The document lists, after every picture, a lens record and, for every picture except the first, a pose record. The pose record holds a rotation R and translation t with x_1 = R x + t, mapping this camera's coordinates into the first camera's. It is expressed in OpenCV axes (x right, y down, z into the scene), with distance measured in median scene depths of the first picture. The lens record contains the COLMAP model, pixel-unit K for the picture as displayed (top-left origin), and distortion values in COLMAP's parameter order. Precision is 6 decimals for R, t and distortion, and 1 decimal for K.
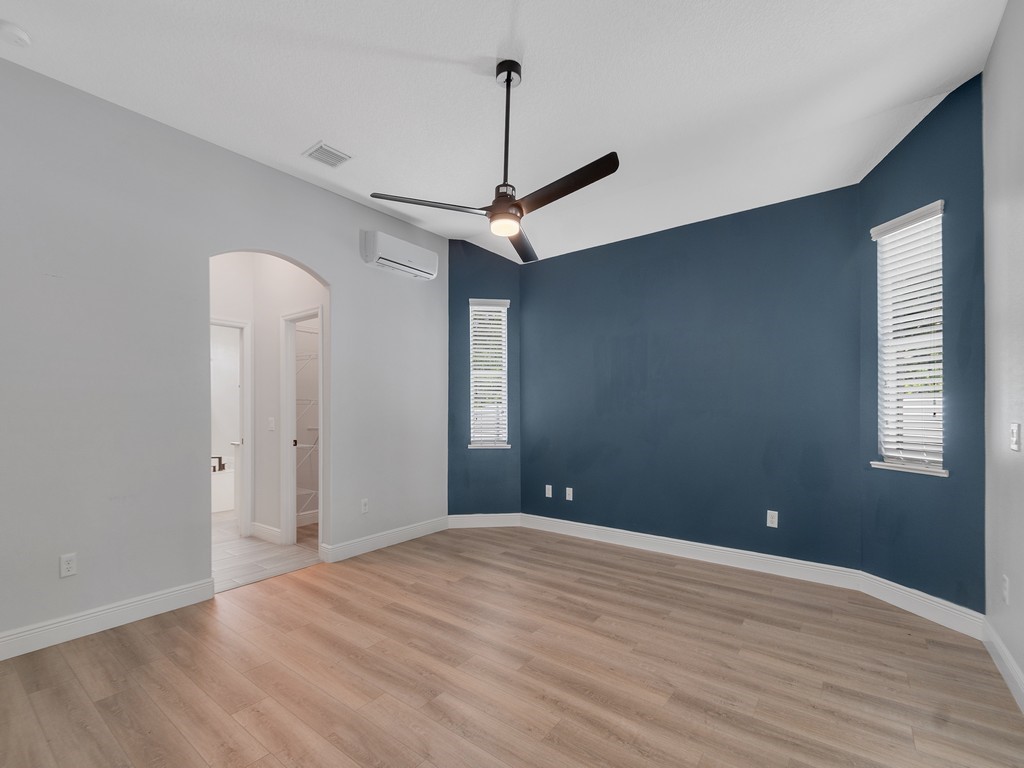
lens RADIAL K [[457.4, 0, 509.5], [0, 457.4, 398.8], [0, 0, 1]] dist [-0.001959, -0.000273]
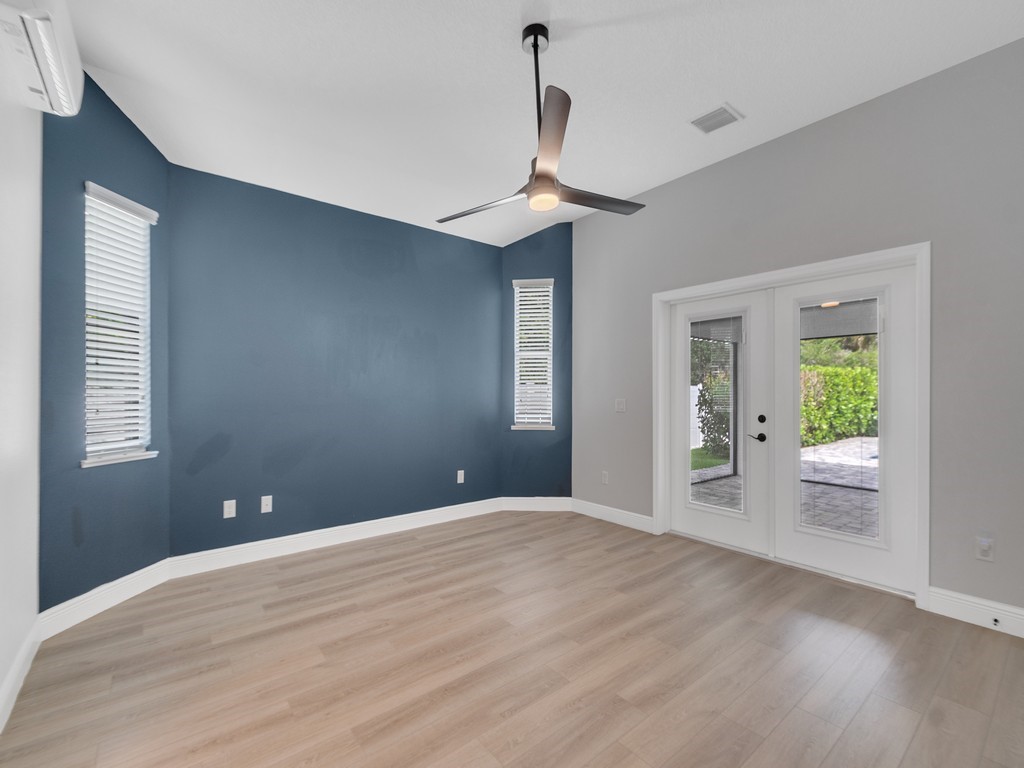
lens RADIAL K [[429.7, 0, 512.0], [0, 429.7, 384.0], [0, 0, 1]] dist [0.003046, 0.000207]
pose [[0.264271, 0.022501, 0.964186, -0.624044], [-0.021194, 0.999622, -0.017519, 0.016995], [-0.964215, -0.015805, 0.264648, 0.577605]]
